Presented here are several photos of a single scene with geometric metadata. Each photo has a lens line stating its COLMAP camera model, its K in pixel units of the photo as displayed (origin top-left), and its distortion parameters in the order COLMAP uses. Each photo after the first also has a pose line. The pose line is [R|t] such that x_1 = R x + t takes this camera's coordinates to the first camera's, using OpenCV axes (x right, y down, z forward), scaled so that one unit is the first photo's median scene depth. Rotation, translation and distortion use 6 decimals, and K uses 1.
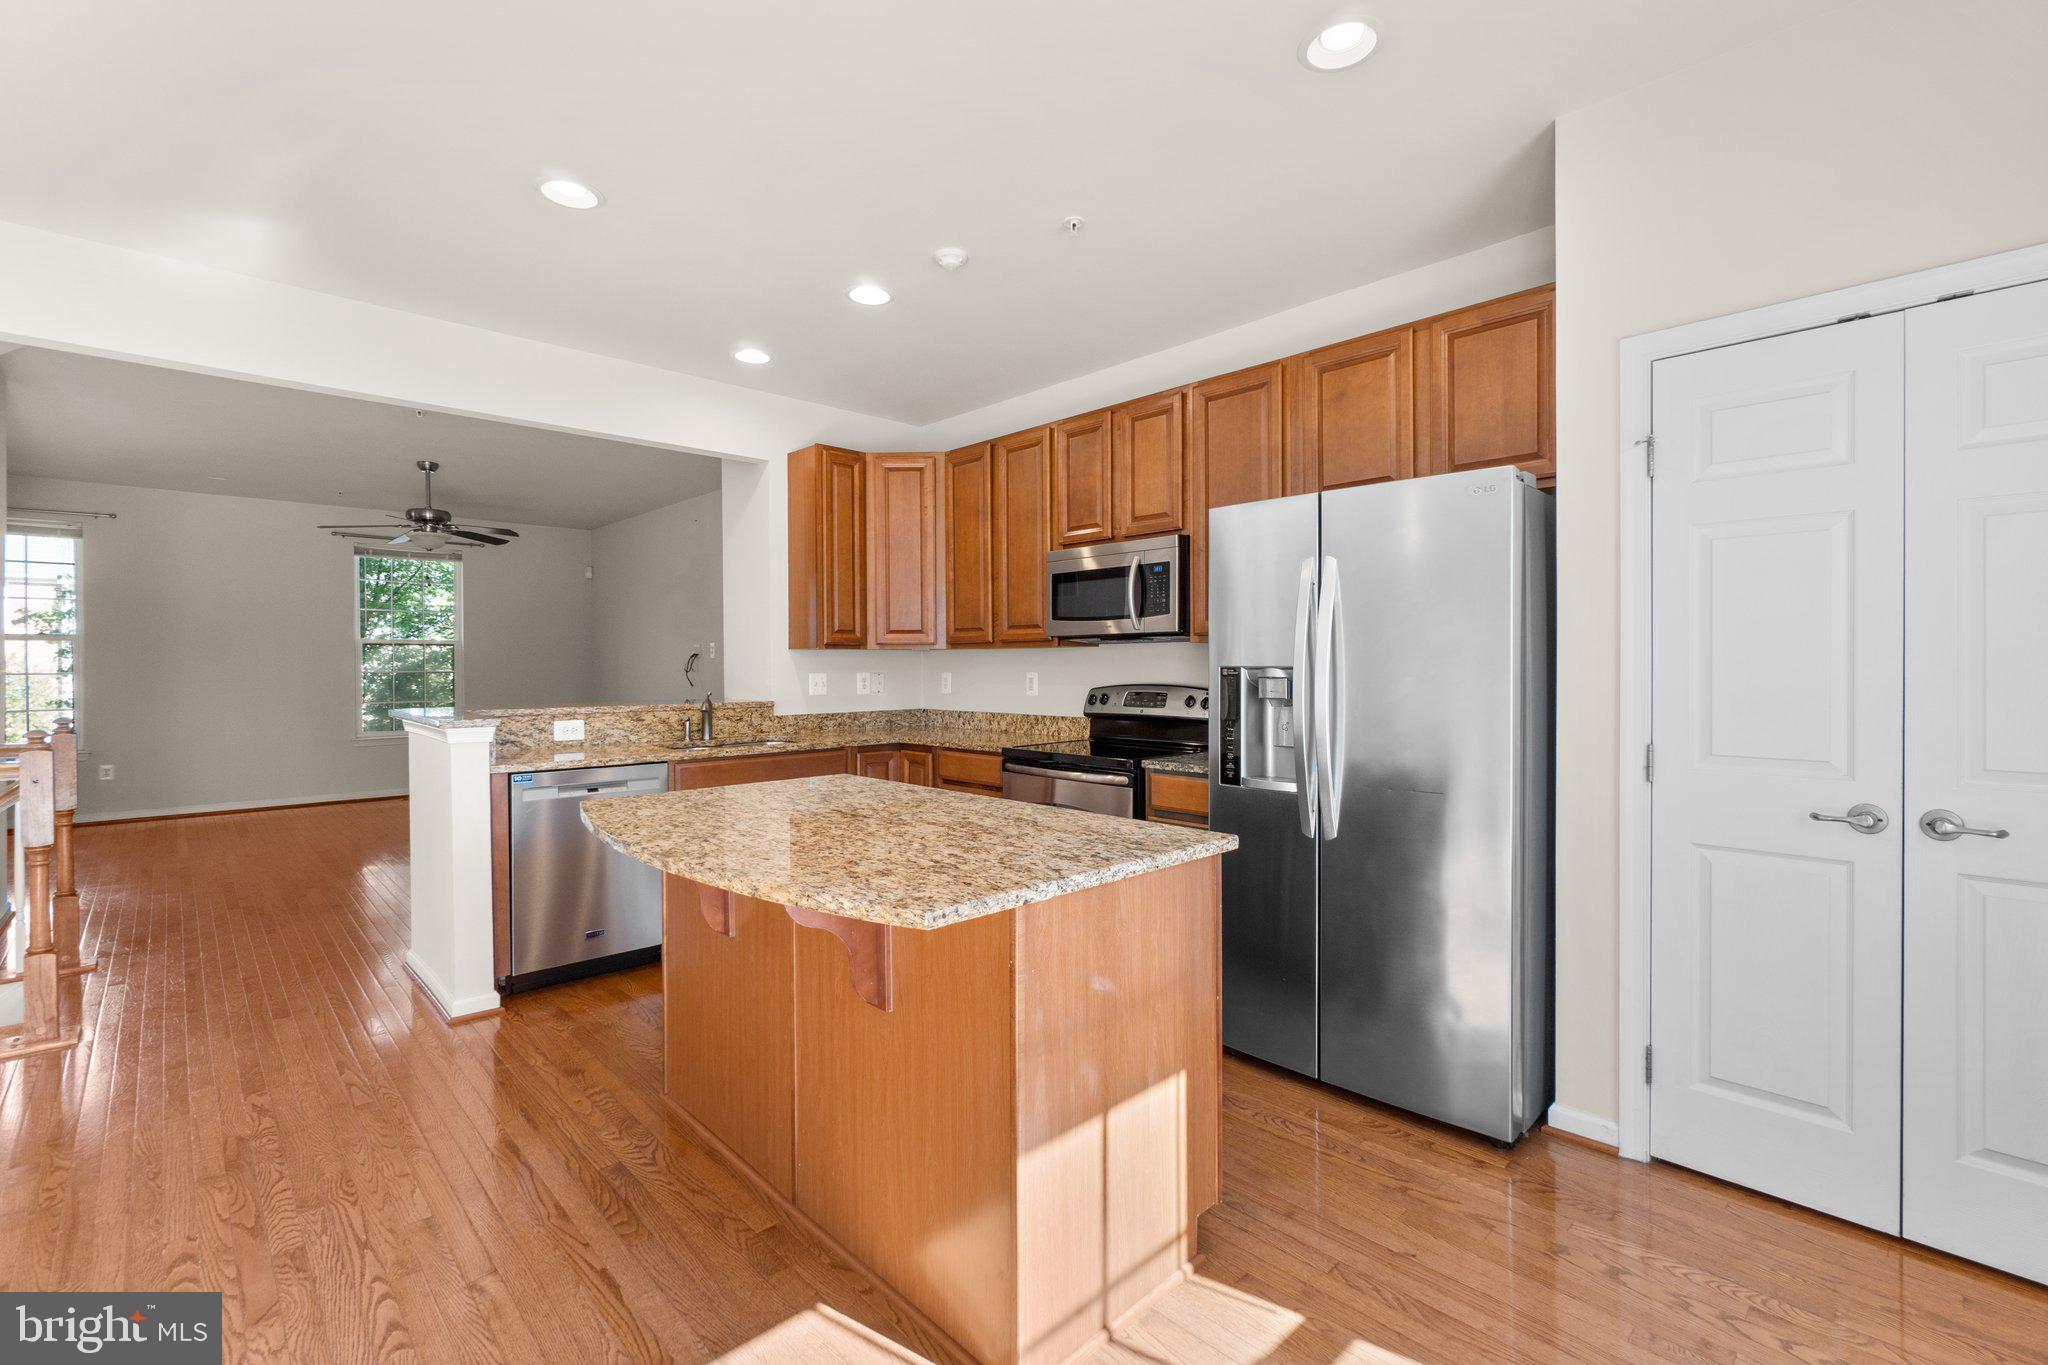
lens RADIAL K [[891.3, 0, 1020.9], [0, 891.3, 671.1], [0, 0, 1]] dist [-0.001852, 0.000257]
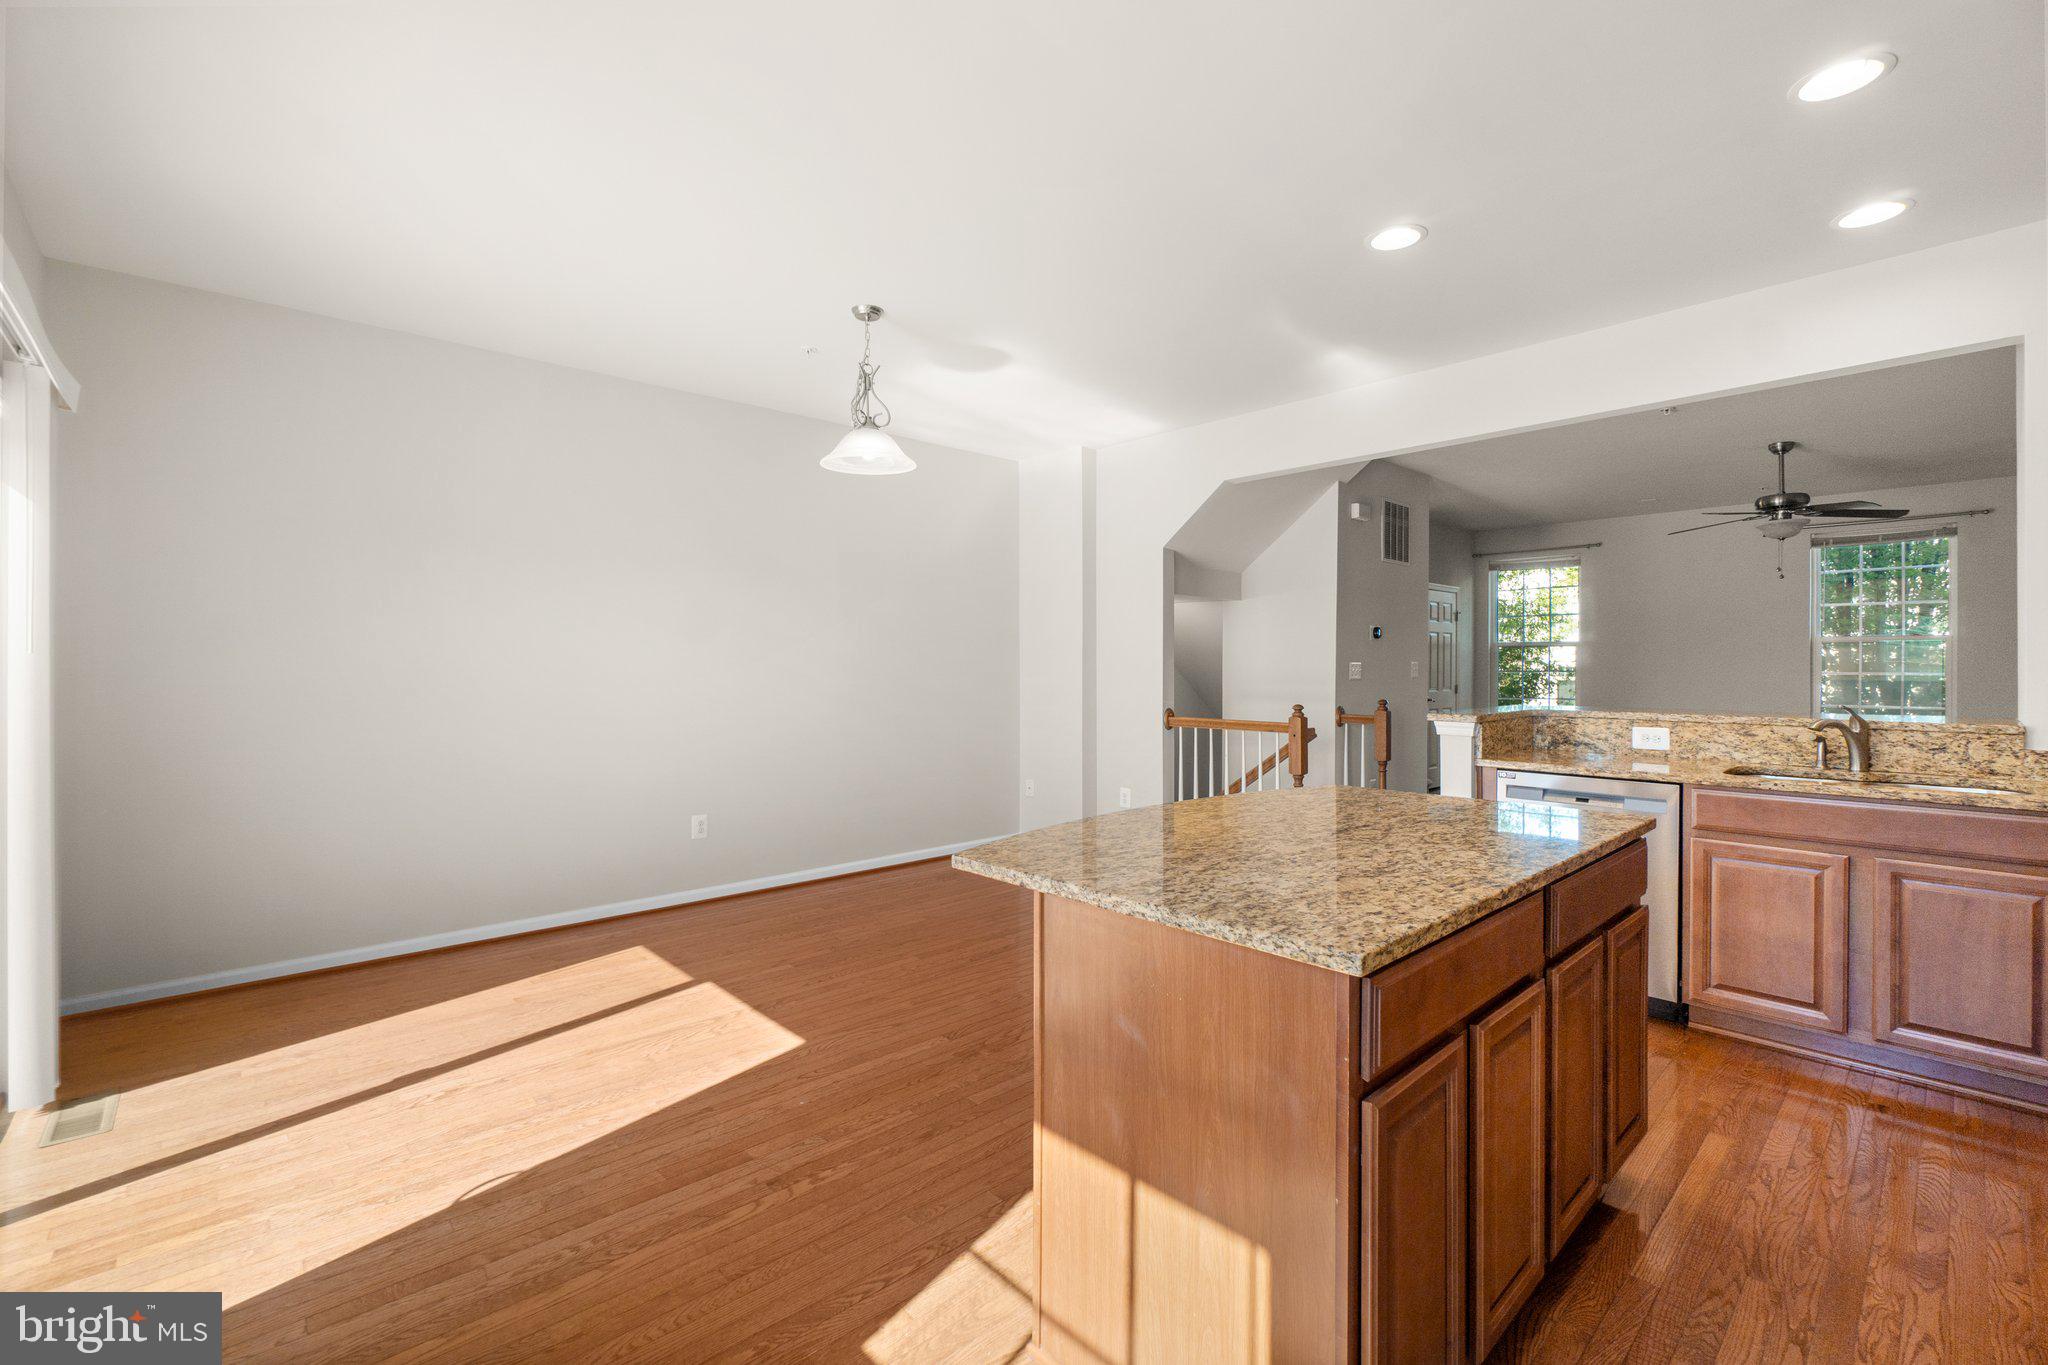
lens RADIAL K [[883.9, 0, 1016.9], [0, 883.9, 676.2], [0, 0, 1]] dist [-0.001662, 0.000840]
pose [[-0.019187, 0.013957, -0.999719, 0.398690], [-0.007617, 0.999872, 0.014105, -0.004278], [0.999787, 0.007885, -0.019078, 0.372709]]
